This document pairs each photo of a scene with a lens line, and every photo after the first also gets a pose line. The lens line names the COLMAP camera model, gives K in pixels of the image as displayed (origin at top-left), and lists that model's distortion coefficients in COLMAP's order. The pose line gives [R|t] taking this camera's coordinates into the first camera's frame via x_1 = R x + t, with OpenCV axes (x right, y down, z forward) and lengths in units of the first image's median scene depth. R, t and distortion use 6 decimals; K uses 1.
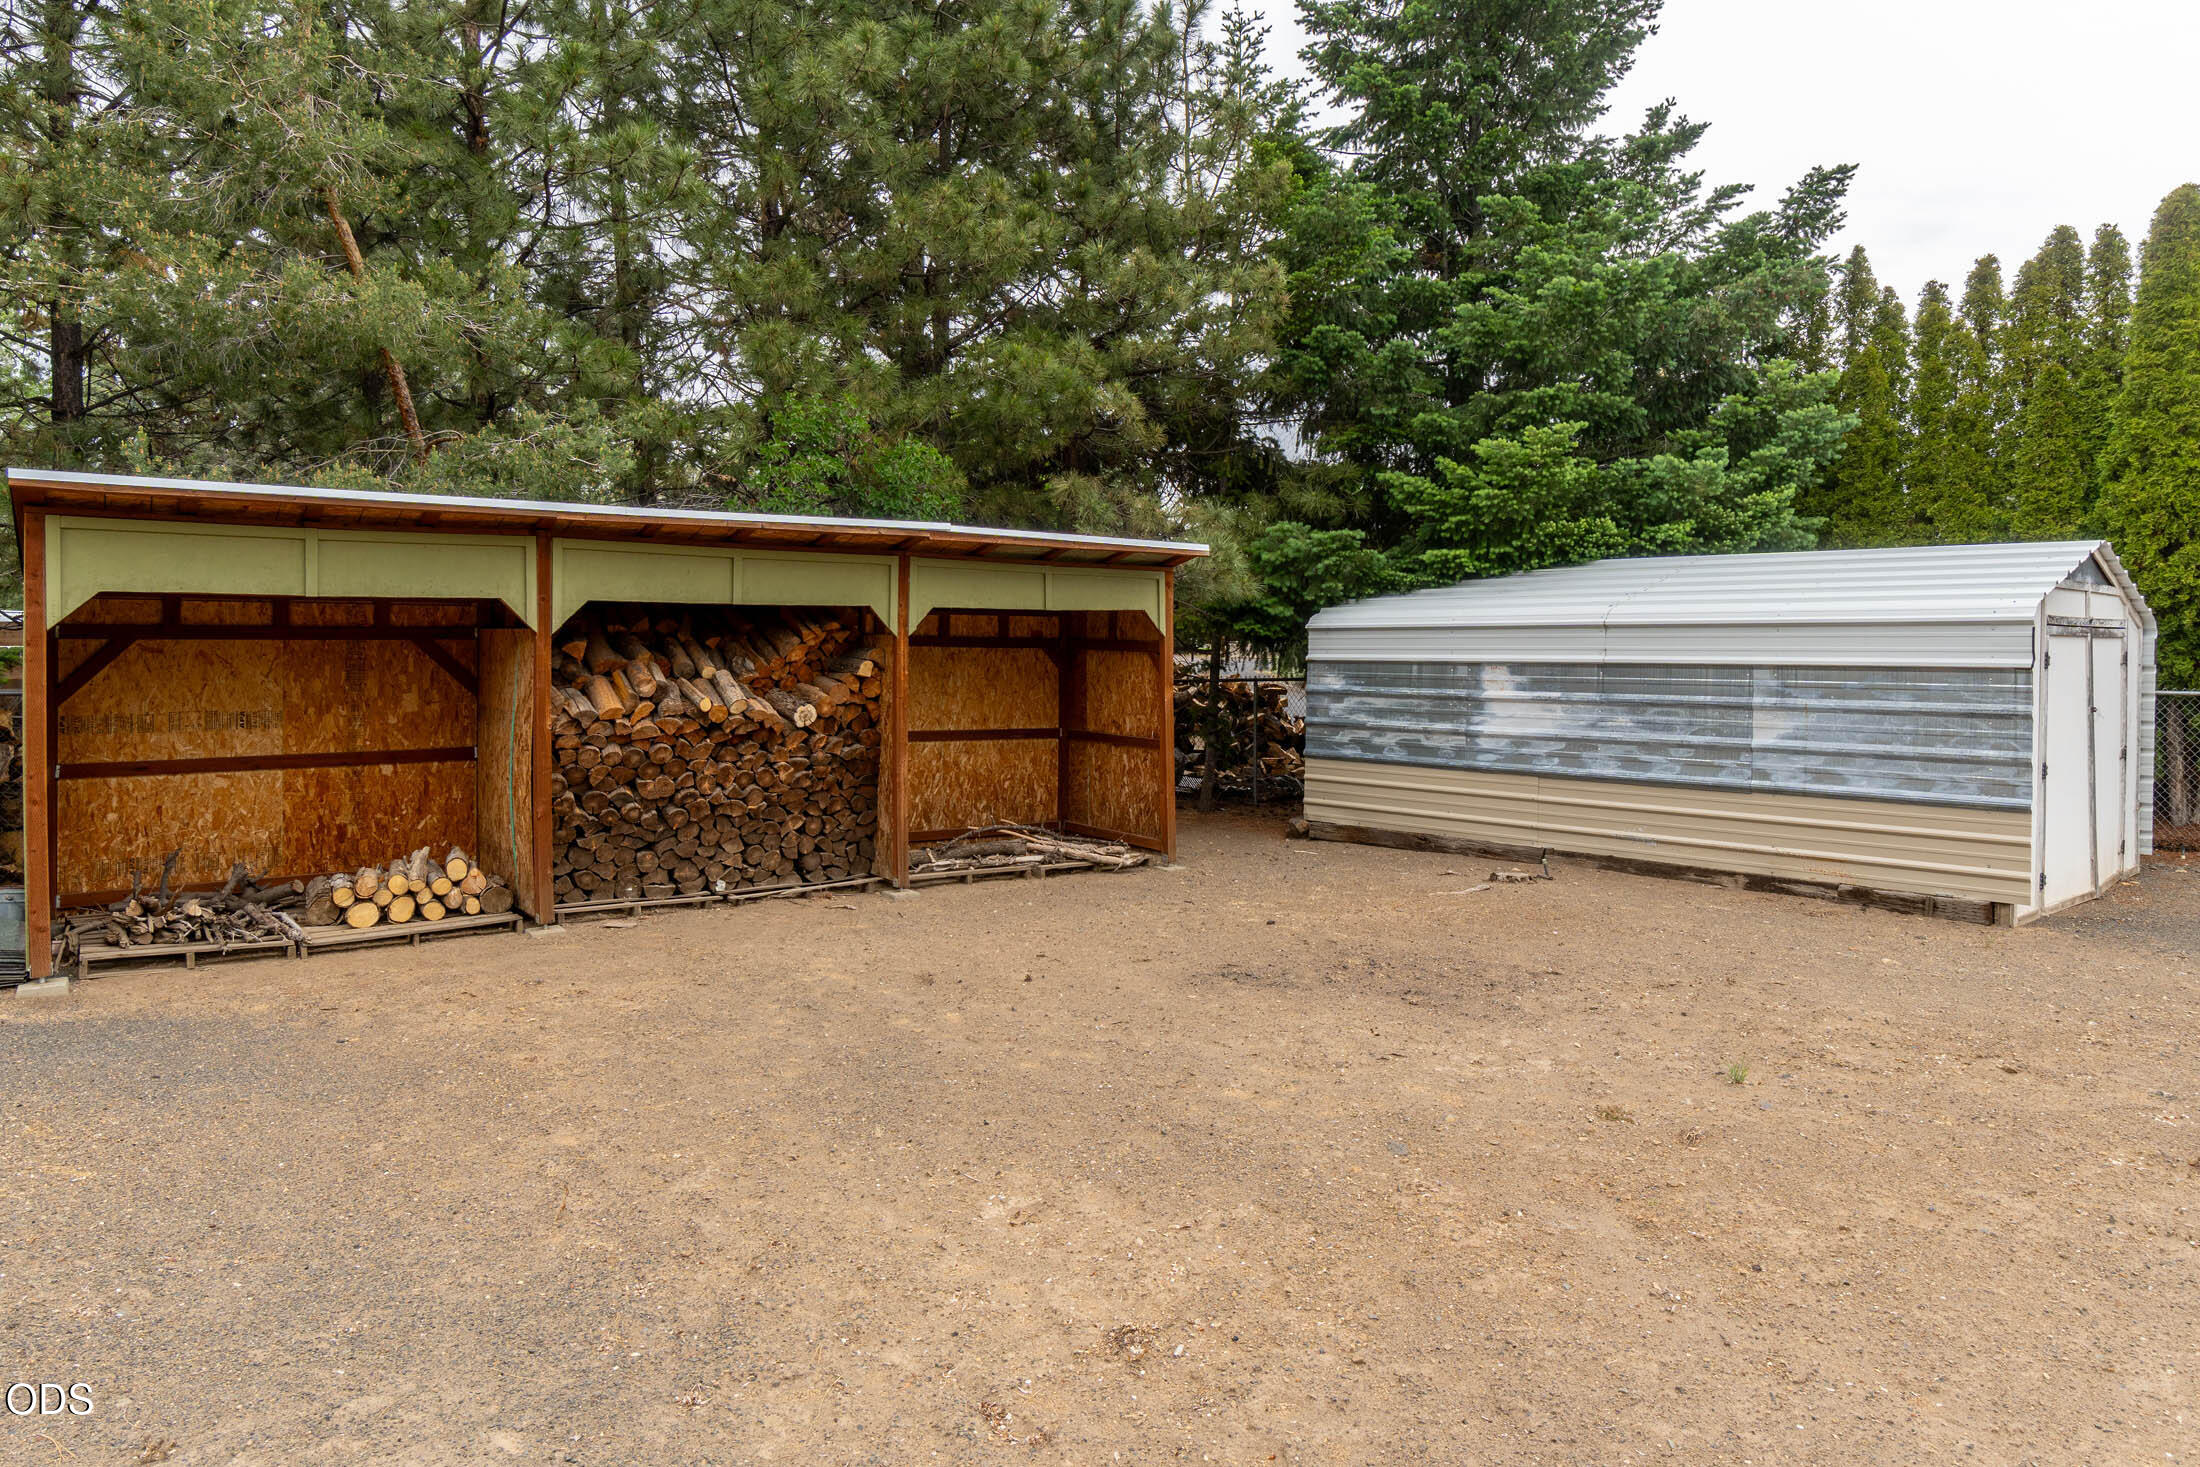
lens RADIAL K [[1332.3, 0, 1095.5], [0, 1332.3, 726.0], [0, 0, 1]] dist [-0.010029, -0.001446]
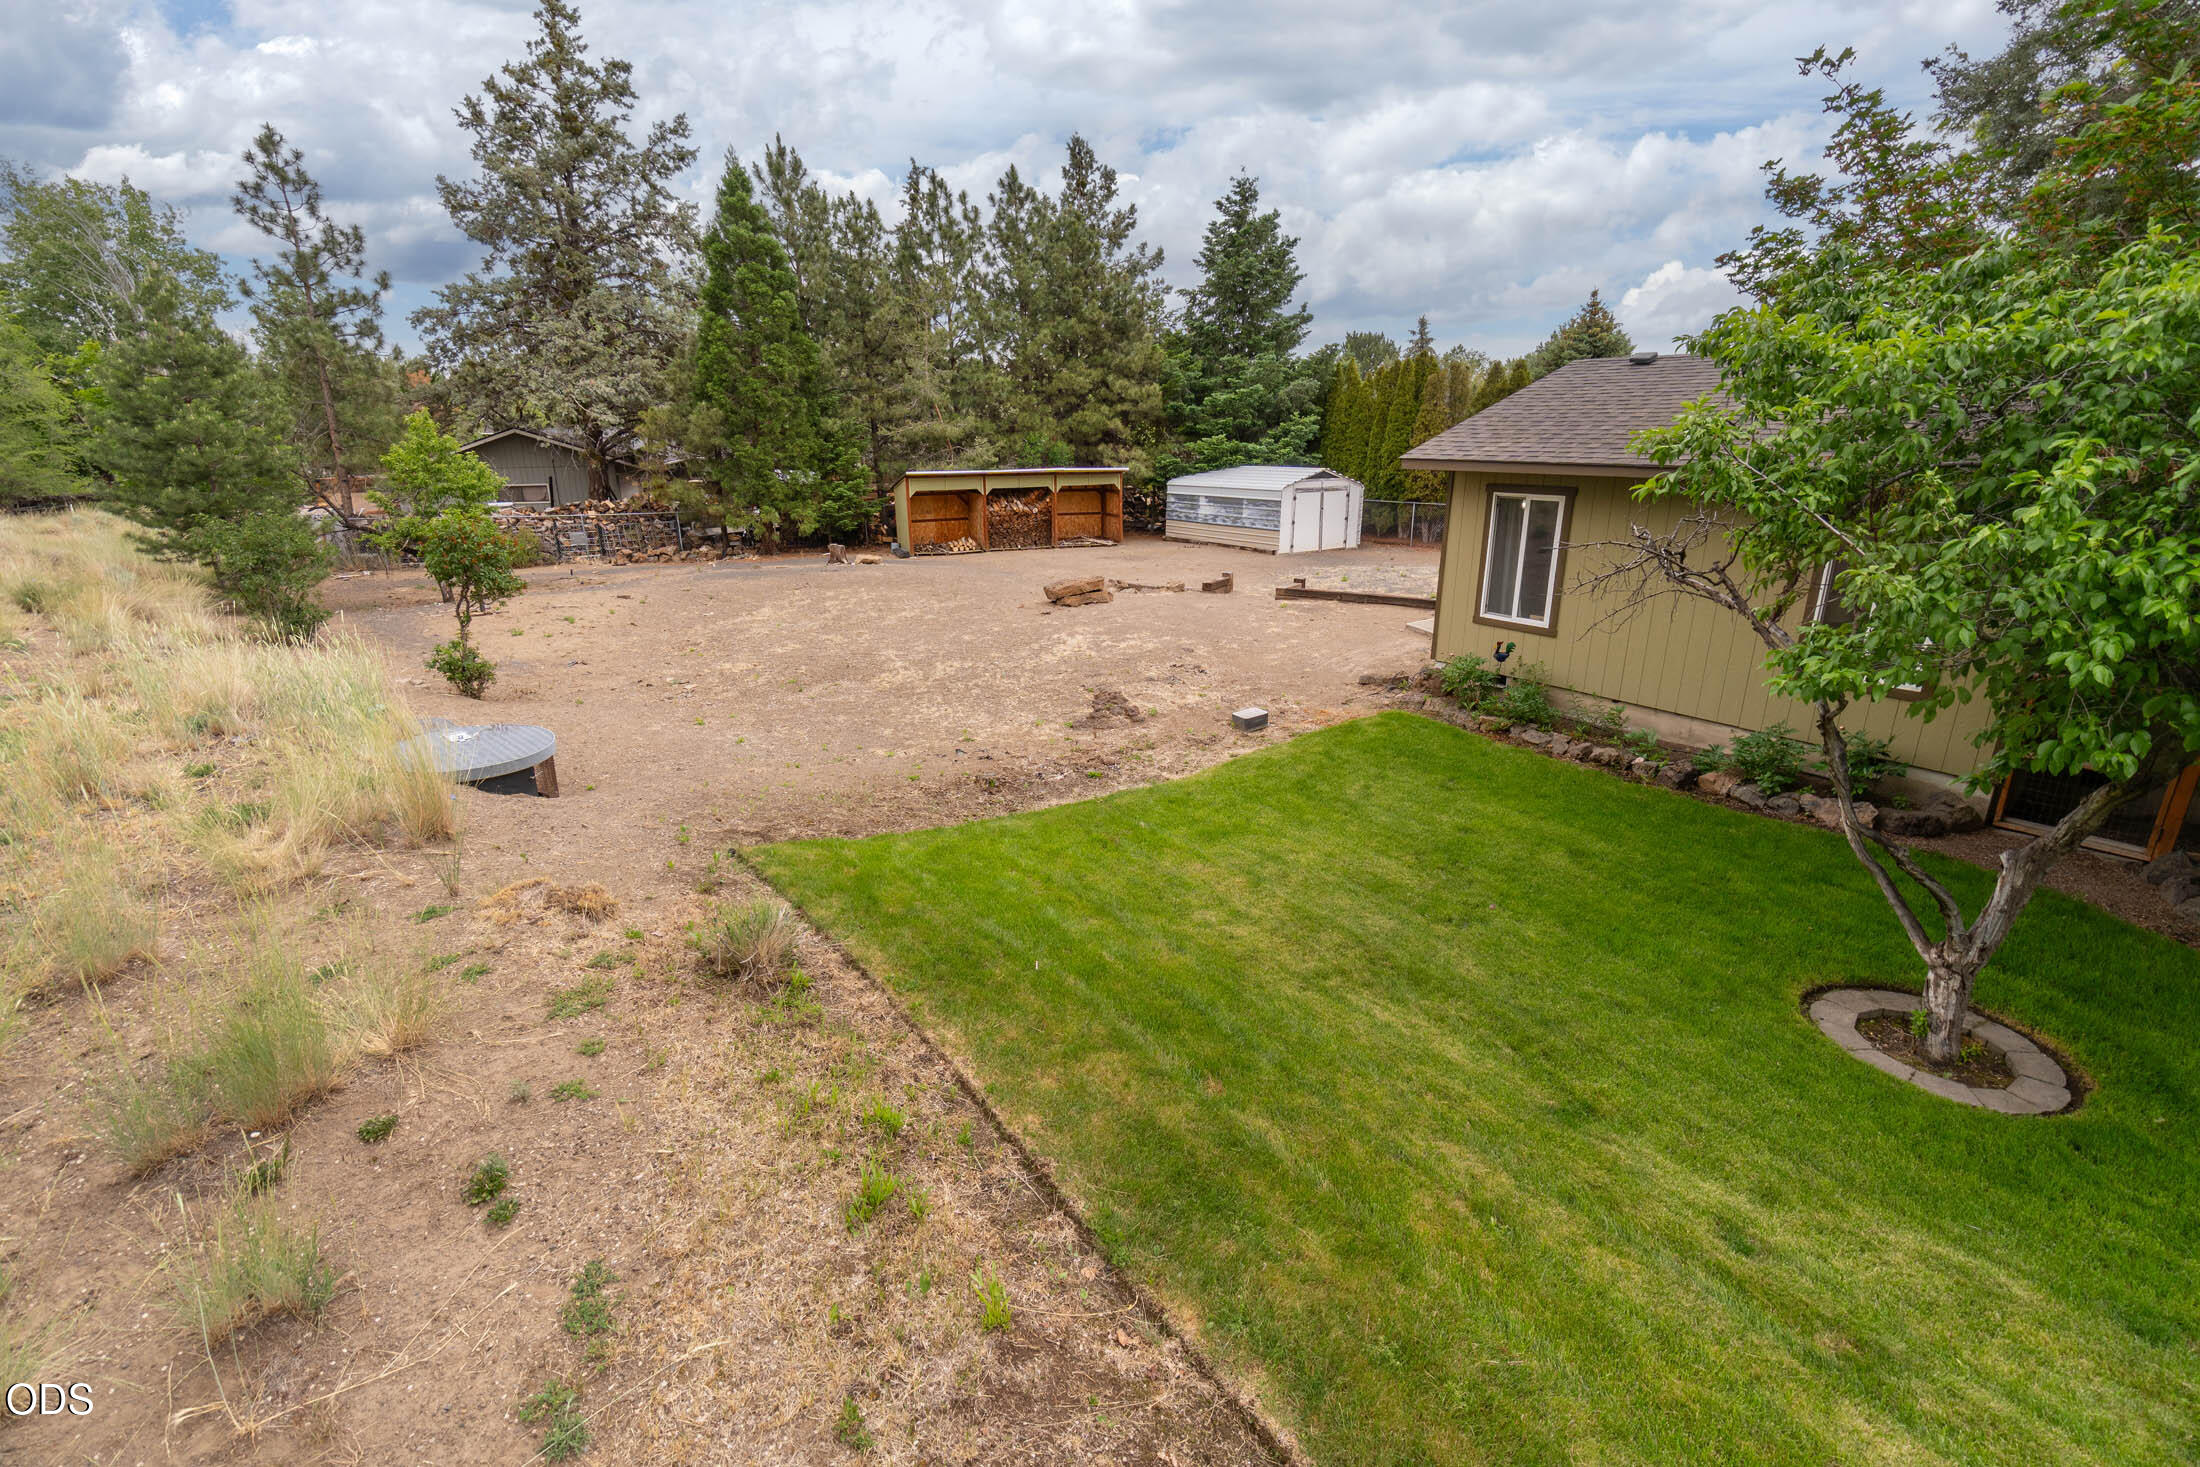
lens RADIAL K [[945.9, 0, 1108.0], [0, 945.9, 736.4], [0, 0, 1]] dist [-0.005564, 0.000853]
pose [[0.983523, 0.039407, -0.176435, 0.557333], [0.005121, 0.969488, 0.245086, -0.043854], [0.180709, -0.241952, 0.953312, -1.984301]]
